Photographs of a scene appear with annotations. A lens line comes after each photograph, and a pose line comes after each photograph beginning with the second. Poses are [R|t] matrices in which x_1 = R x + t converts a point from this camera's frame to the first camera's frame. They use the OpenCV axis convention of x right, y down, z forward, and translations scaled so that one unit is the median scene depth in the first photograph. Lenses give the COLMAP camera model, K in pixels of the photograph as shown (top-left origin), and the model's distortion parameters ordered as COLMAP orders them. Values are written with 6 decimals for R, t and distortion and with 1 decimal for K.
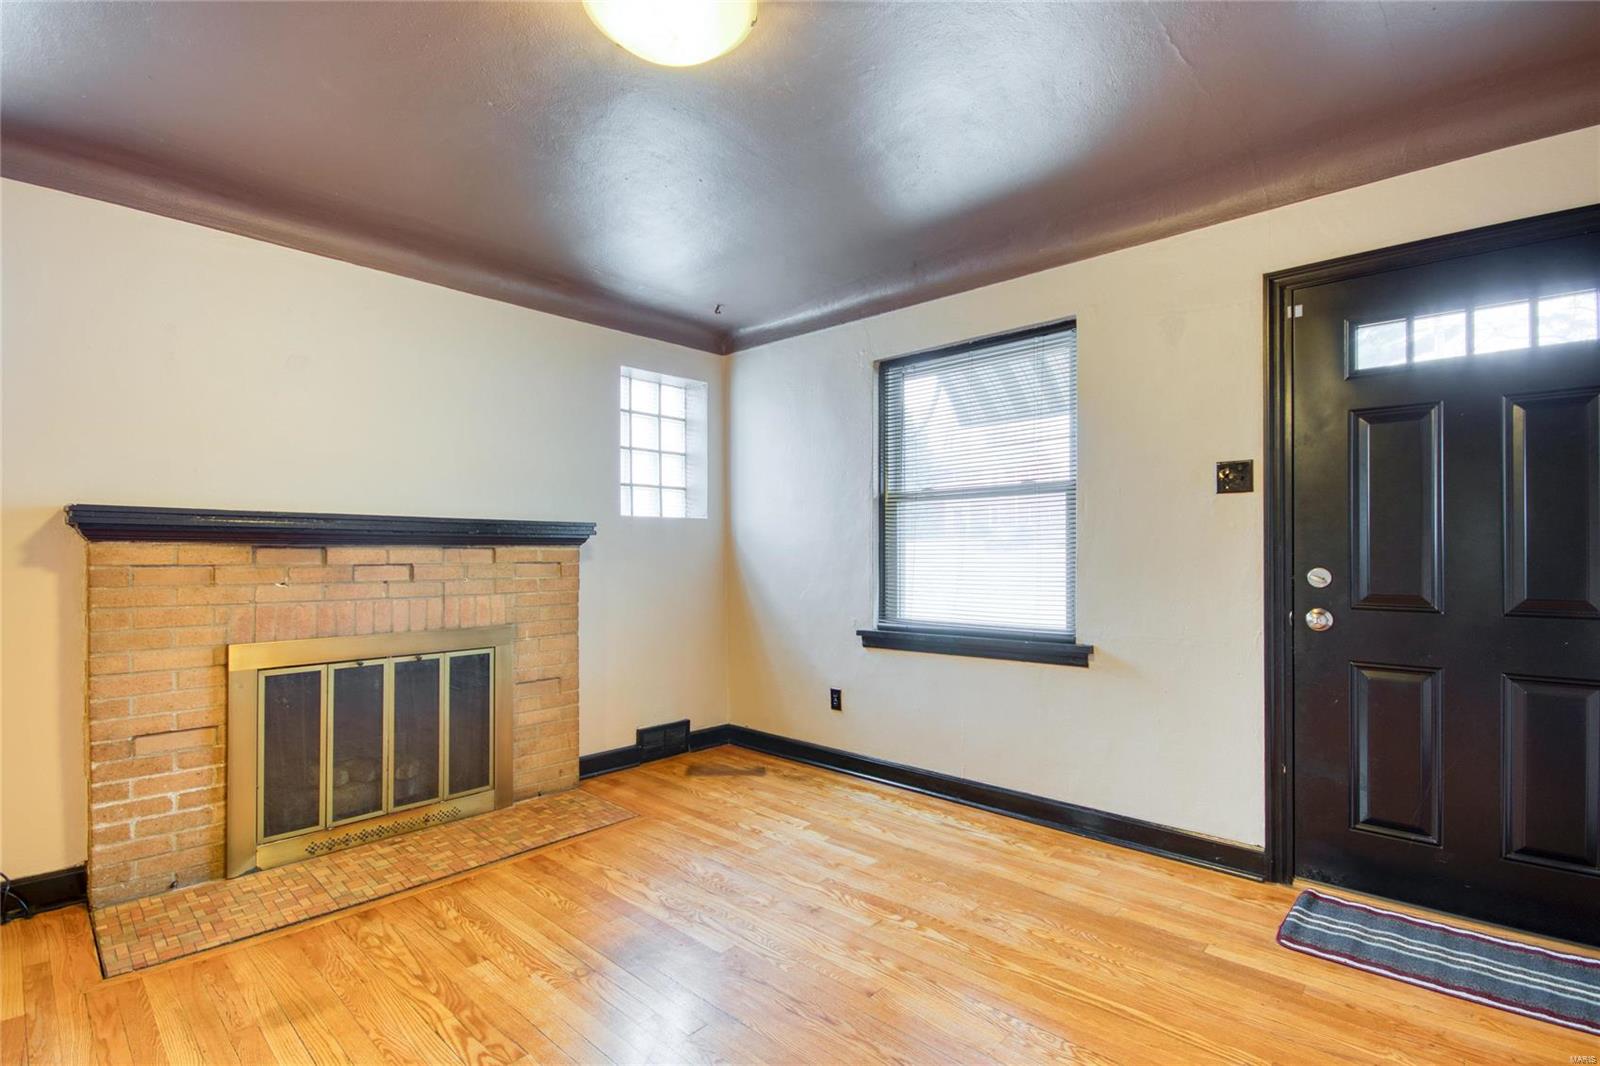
lens RADIAL K [[738.5, 0, 797.6], [0, 738.5, 549.7], [0, 0, 1]] dist [-0.003828, -0.000562]
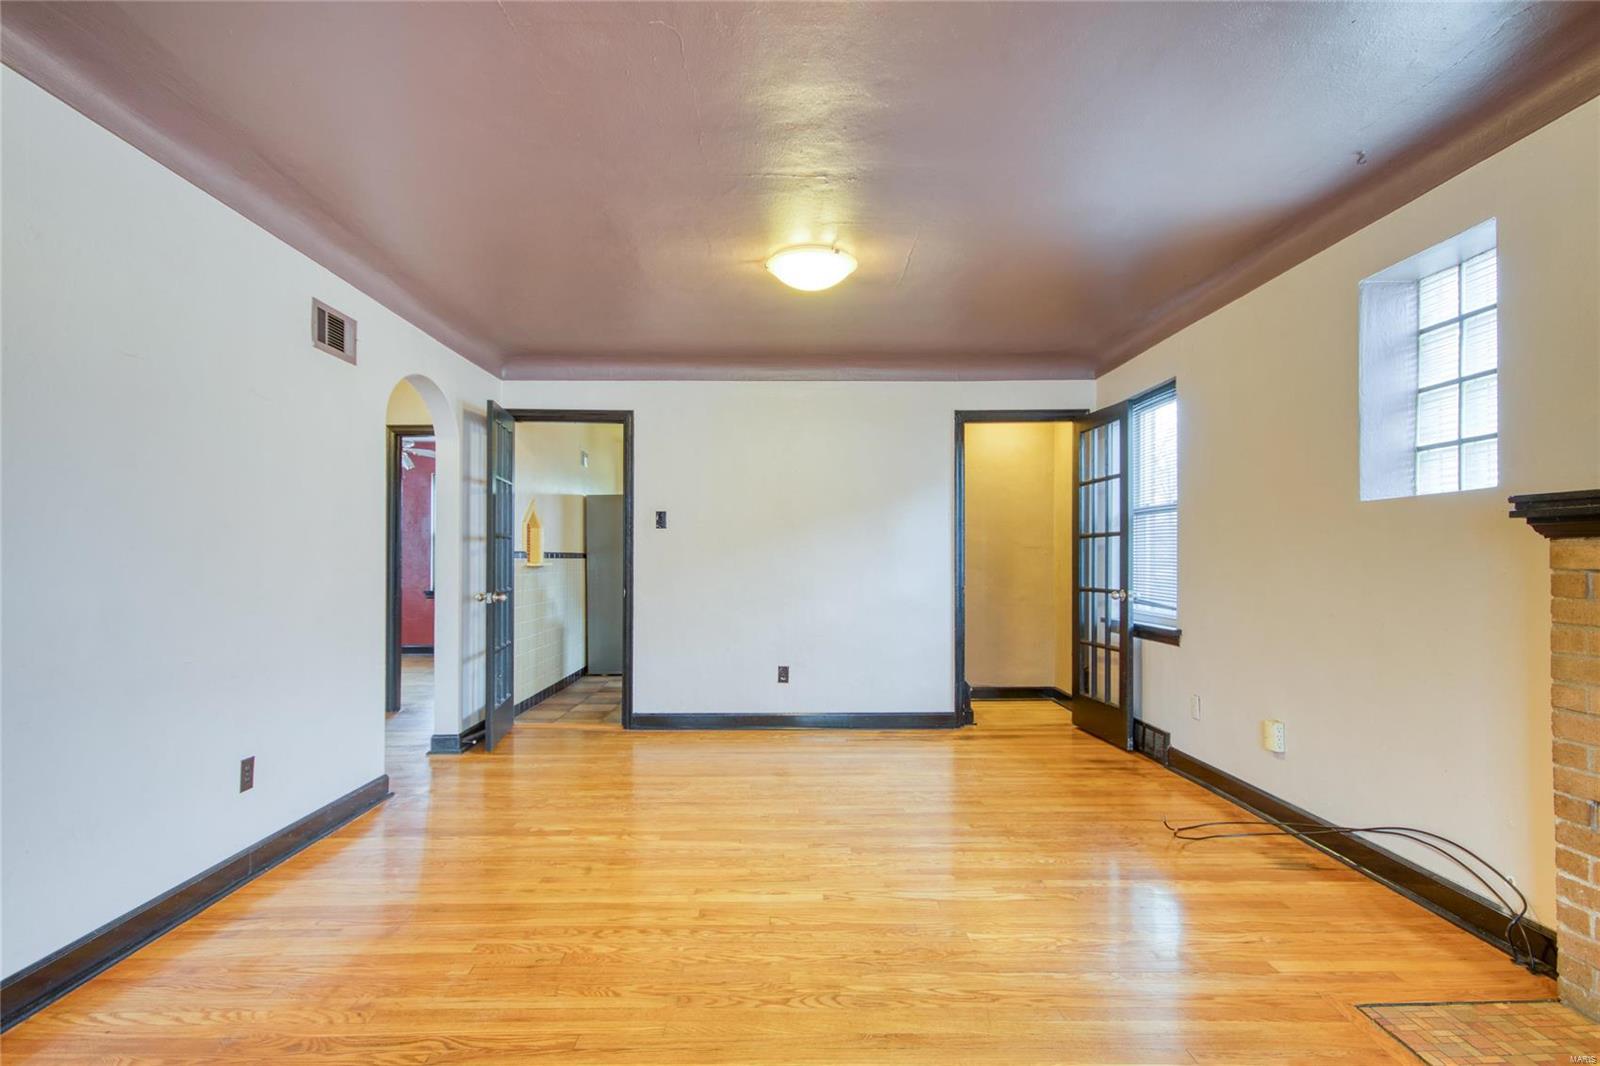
lens RADIAL K [[827.9, 0, 800.9], [0, 827.9, 553.4], [0, 0, 1]] dist [0.000876, -0.000471]
pose [[-0.718030, -0.004531, -0.695997, 0.231115], [0.005649, 0.999908, -0.012338, 0.009710], [0.695989, -0.012791, -0.717939, 0.955284]]
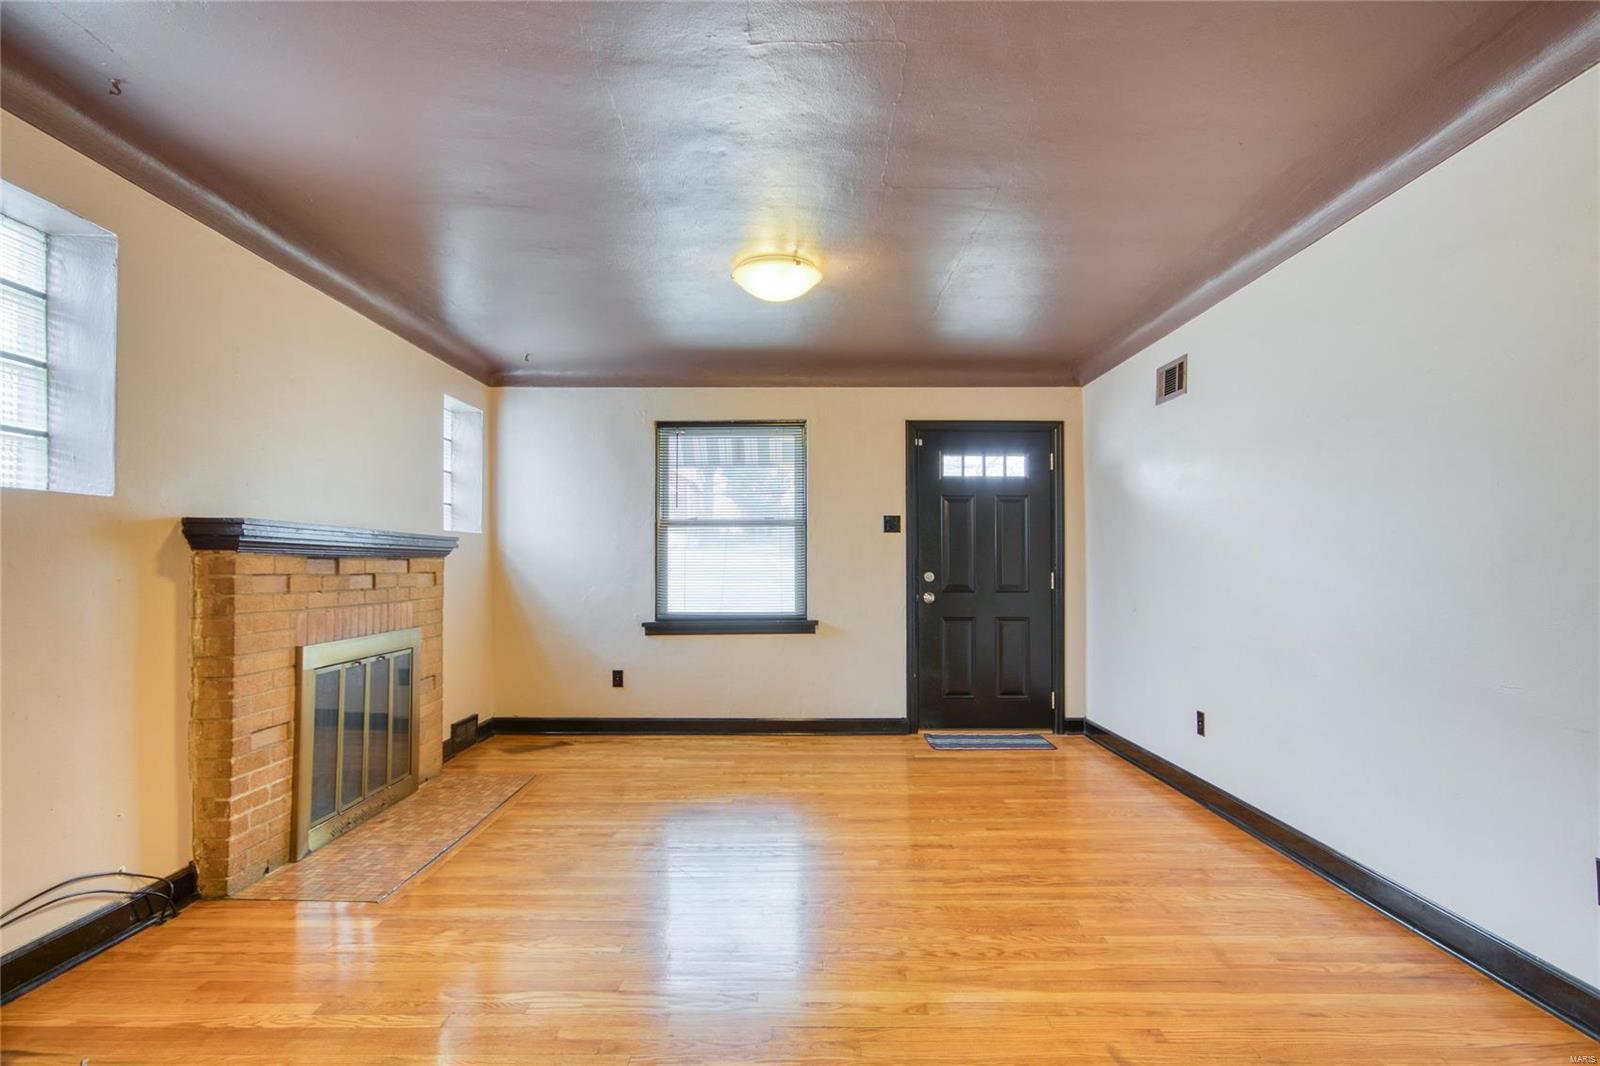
lens RADIAL K [[827.9, 0, 800.9], [0, 827.9, 553.4], [0, 0, 1]] dist [0.000876, -0.000471]
pose [[0.734271, 0.010493, 0.678775, -1.038641], [-0.003849, 0.999929, -0.011293, 0.000892], [-0.678845, 0.005680, 0.734259, -0.404481]]
